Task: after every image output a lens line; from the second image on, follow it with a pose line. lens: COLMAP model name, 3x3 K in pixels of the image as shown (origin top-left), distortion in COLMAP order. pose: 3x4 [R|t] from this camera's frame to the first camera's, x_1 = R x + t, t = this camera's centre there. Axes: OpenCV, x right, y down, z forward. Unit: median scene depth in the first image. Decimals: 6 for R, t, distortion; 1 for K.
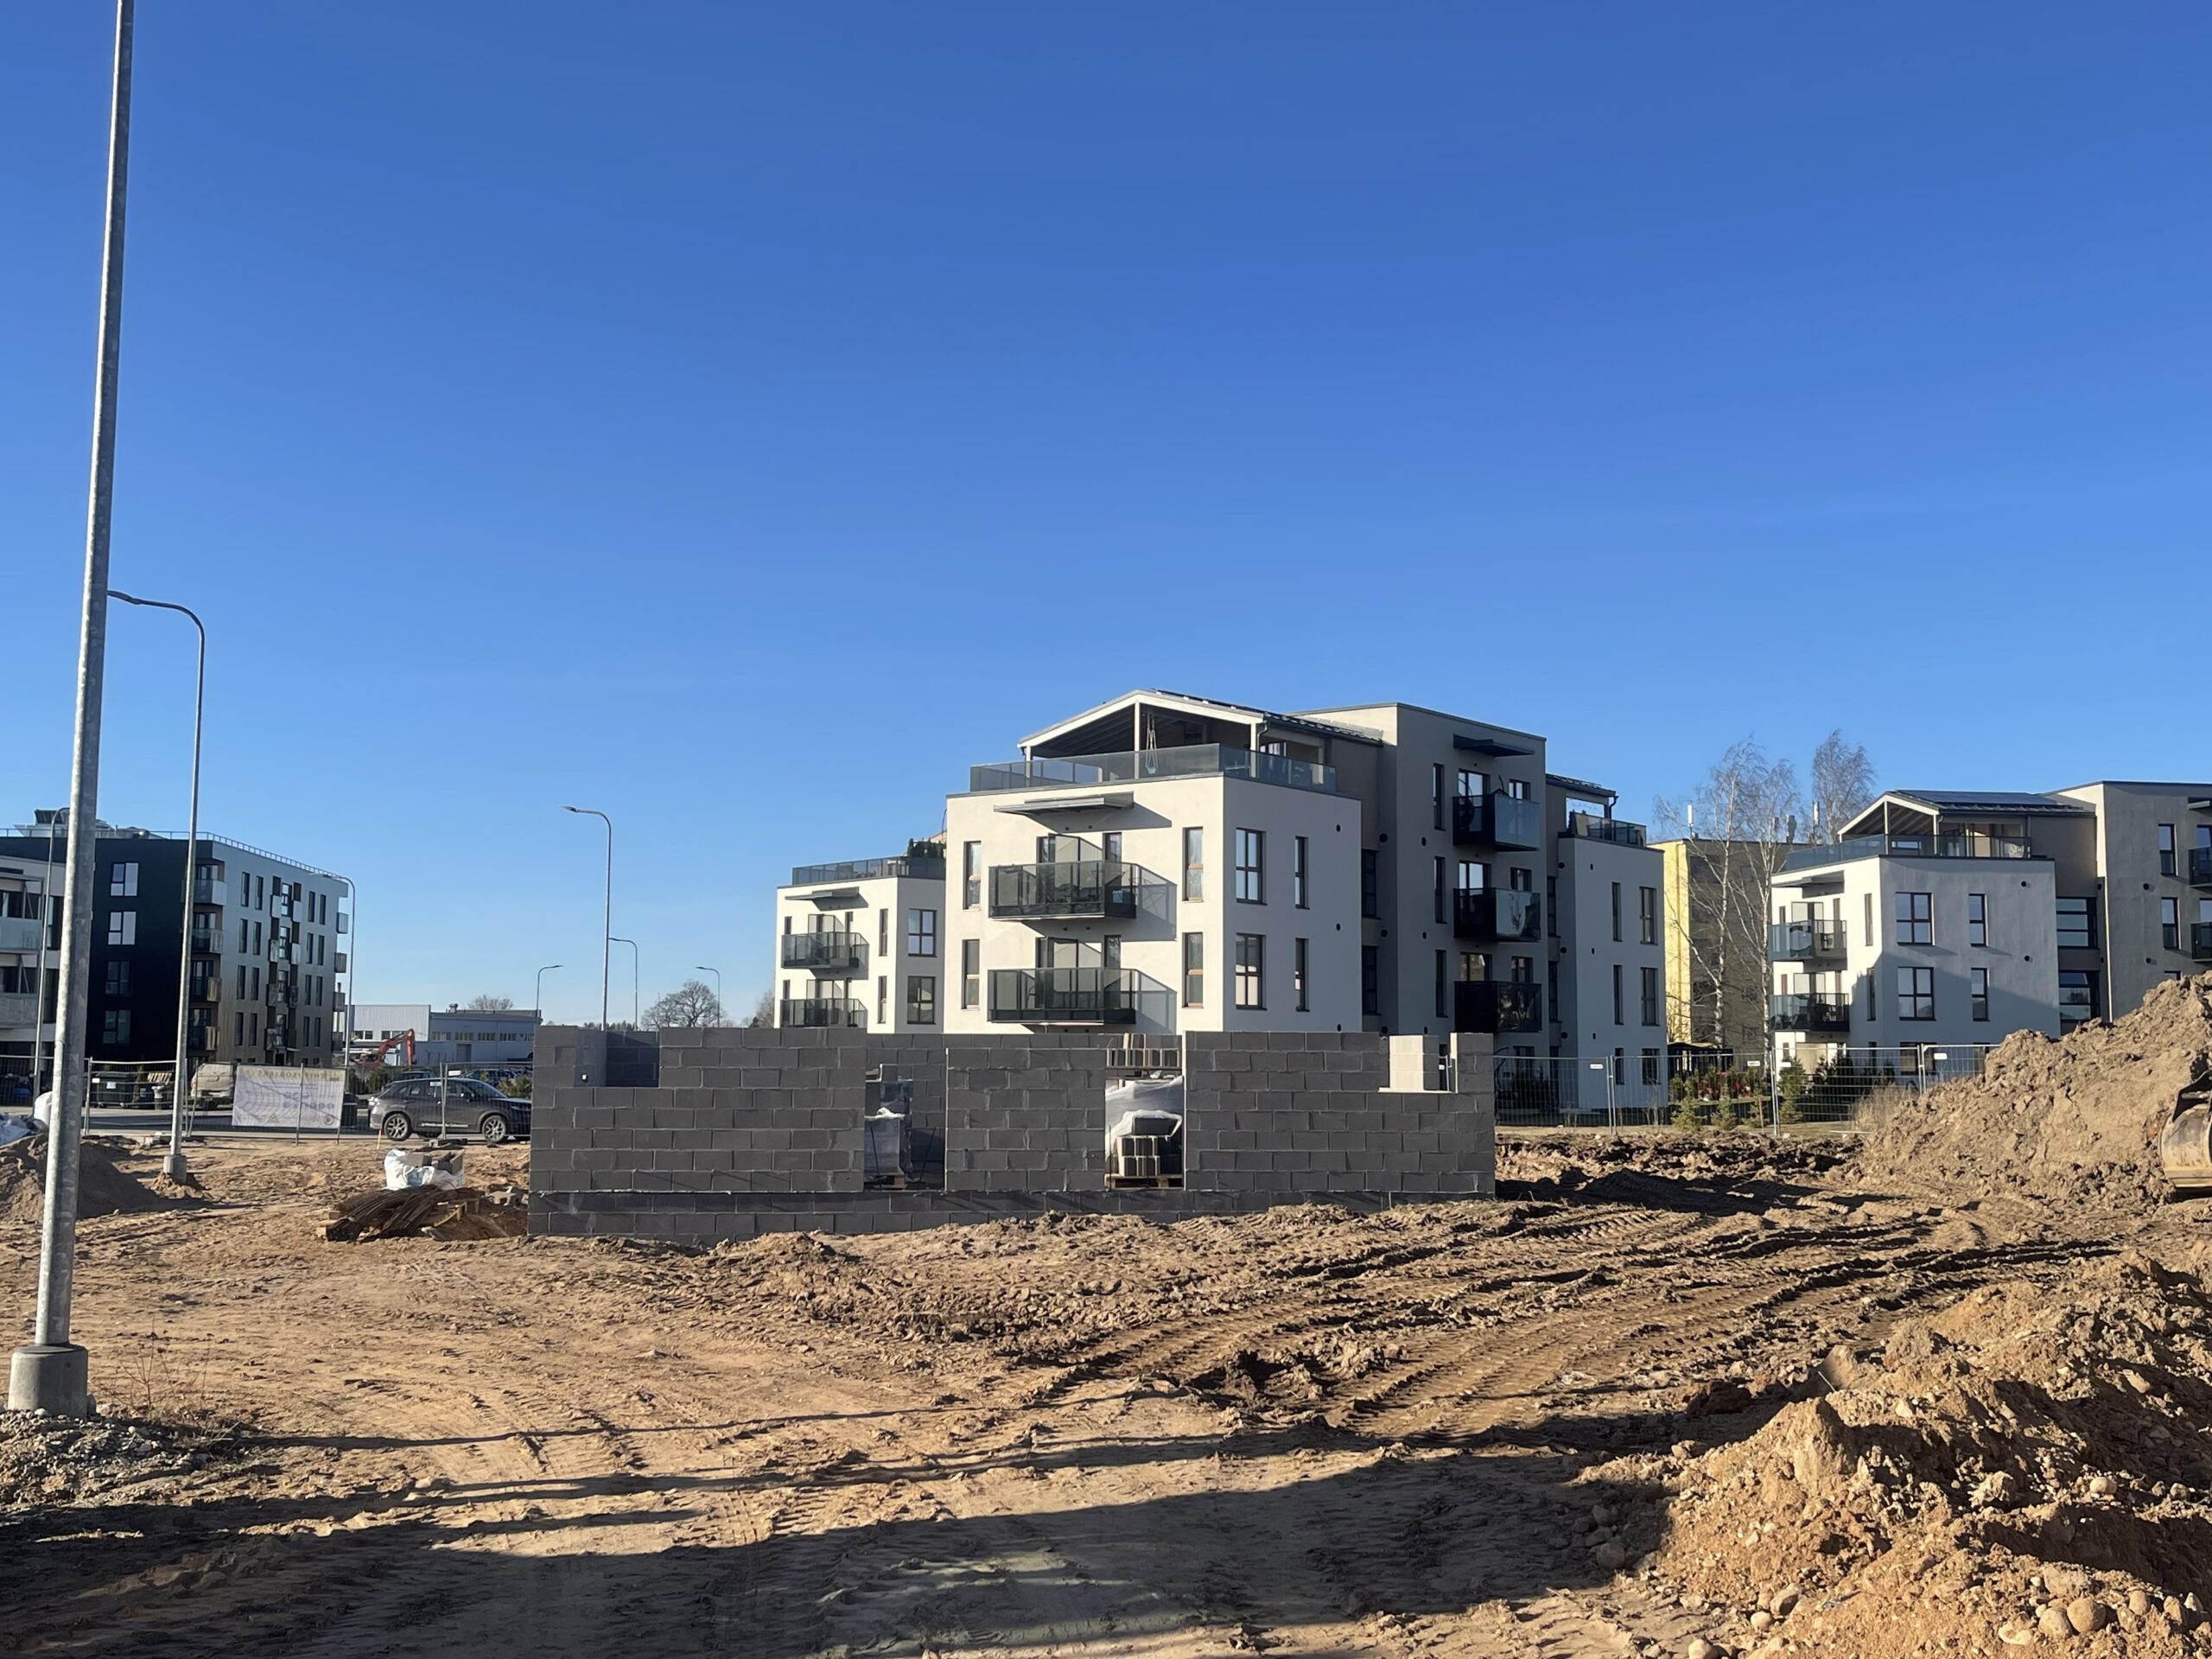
lens RADIAL K [[2332.3, 0, 1103.5], [0, 2332.3, 835.9], [0, 0, 1]] dist [0.071744, 0.000000]
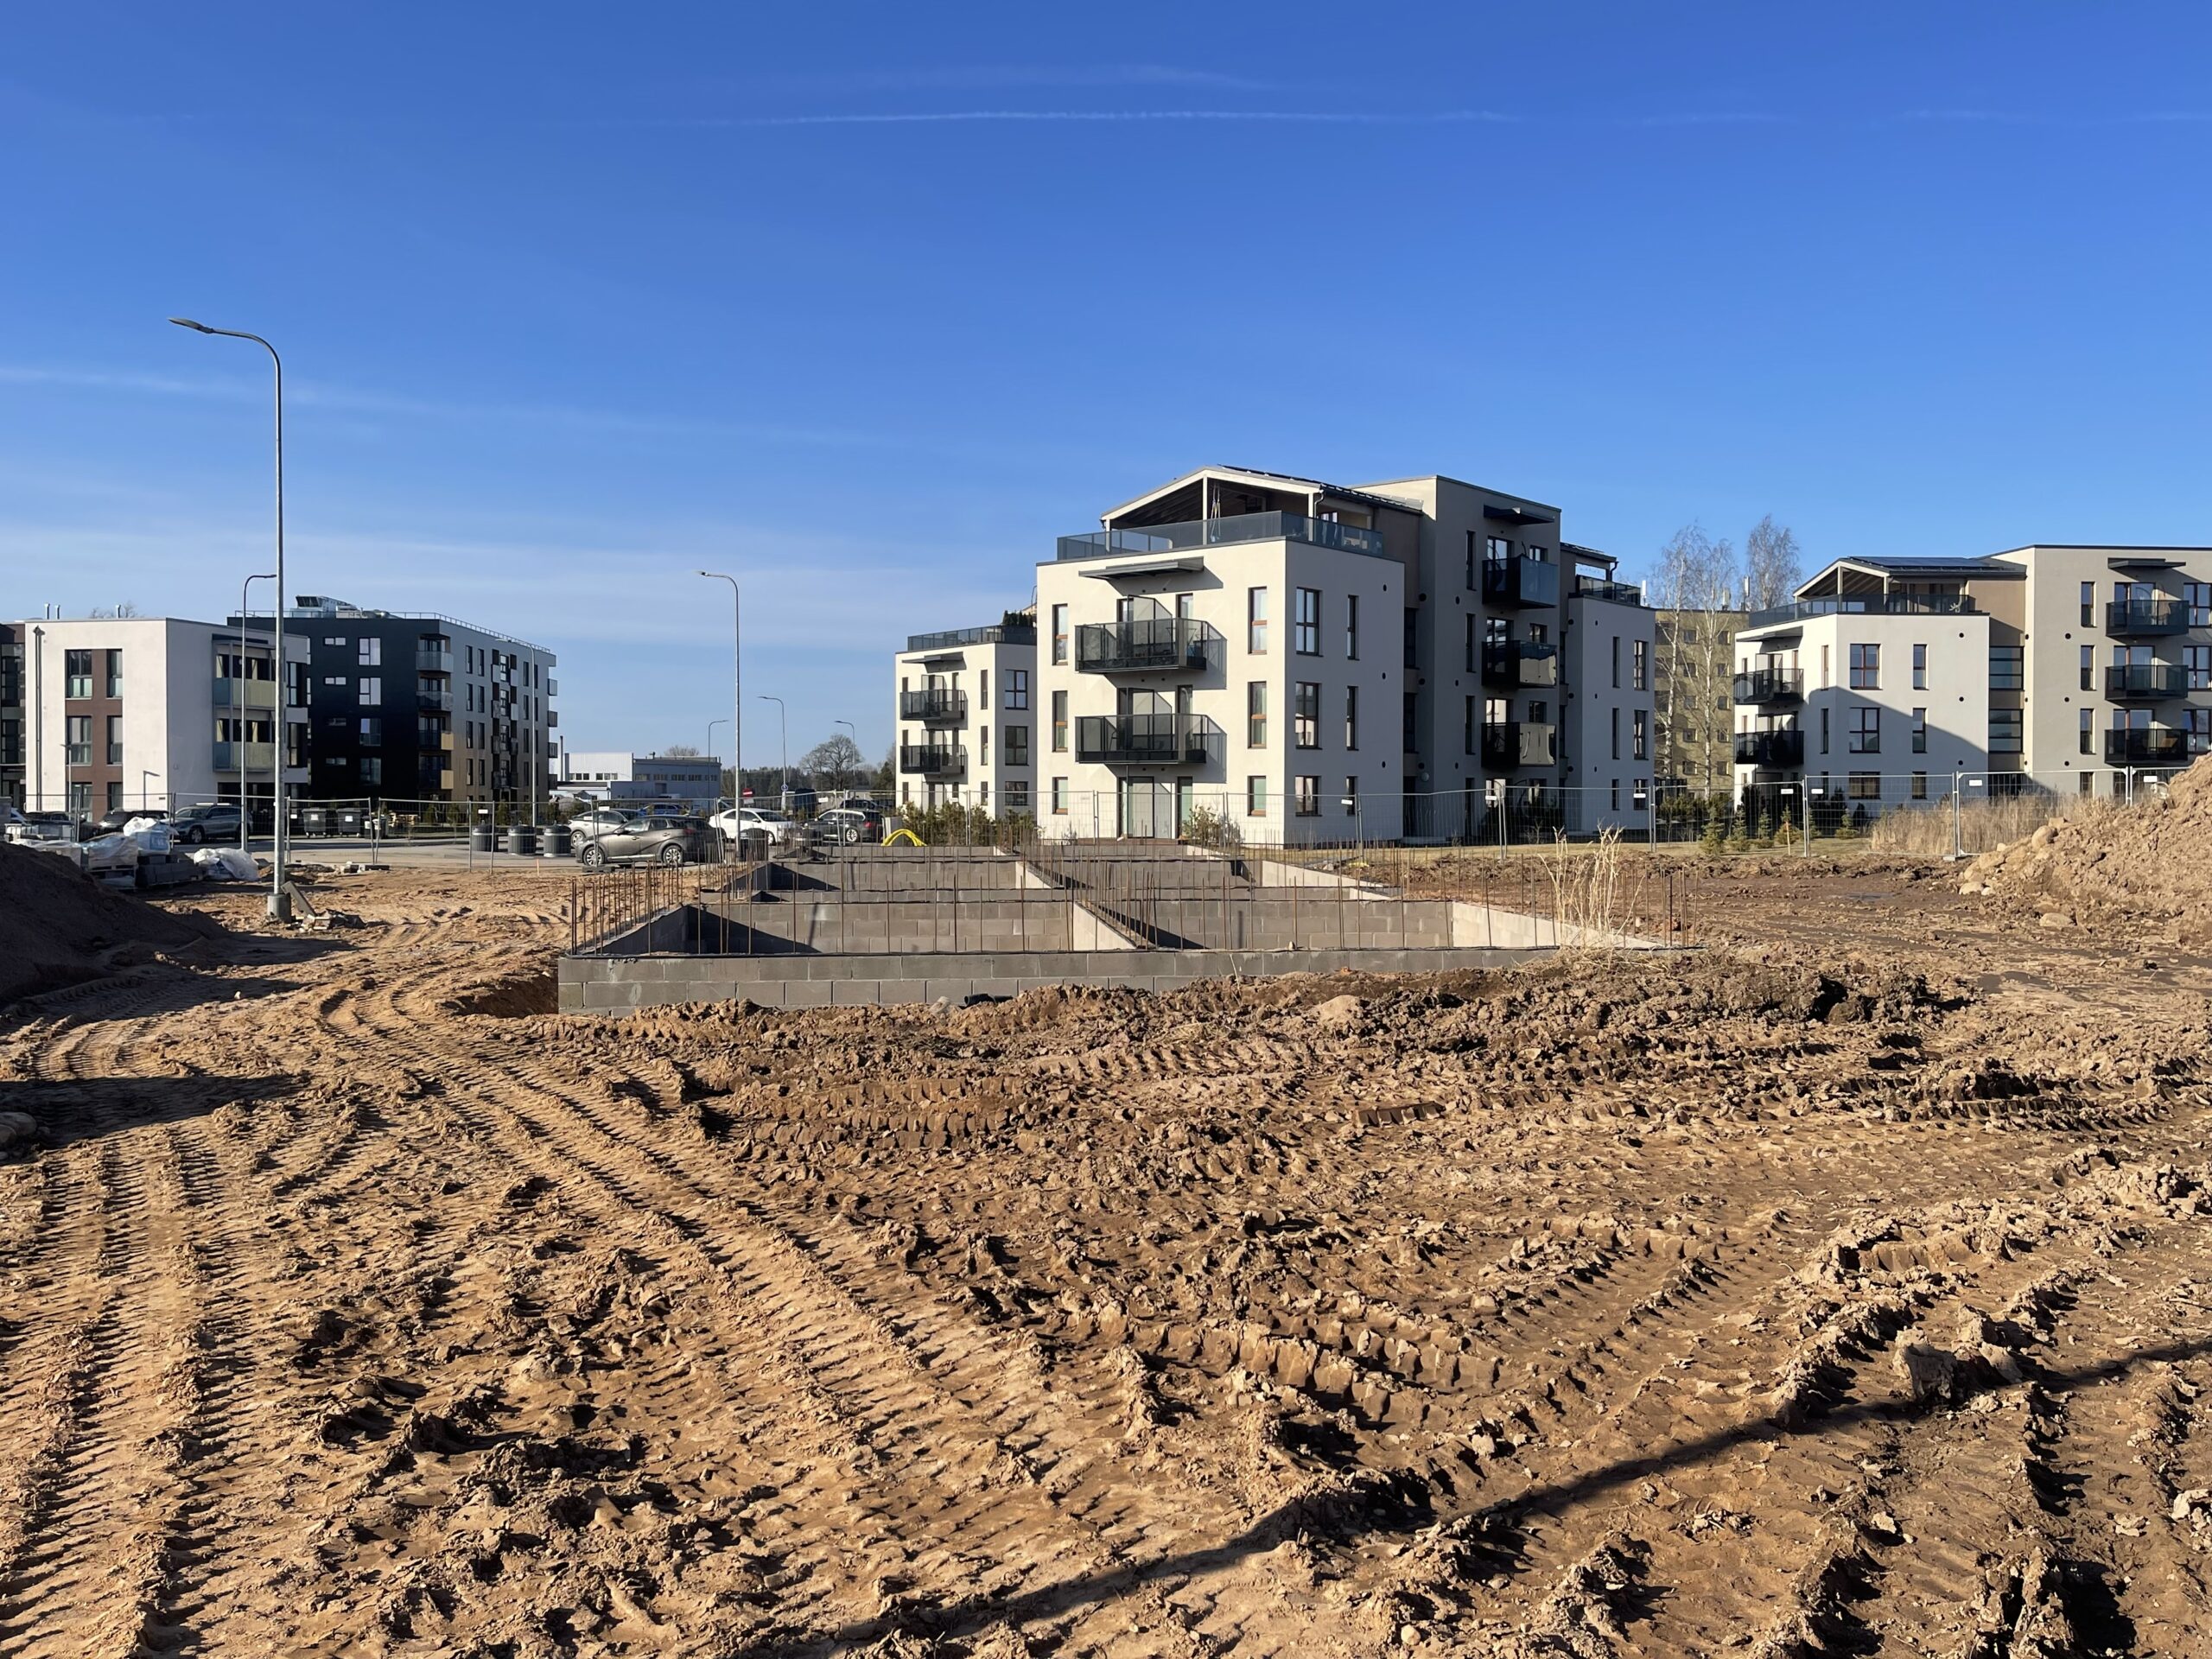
lens RADIAL K [[1773.1, 0, 1107.2], [0, 1773.1, 827.5], [0, 0, 1]] dist [0.078717, -0.055494]
pose [[0.999631, -0.007225, -0.026178, -0.009170], [0.010191, 0.993315, 0.114987, 0.009248], [0.025172, -0.115211, 0.993022, 0.106571]]
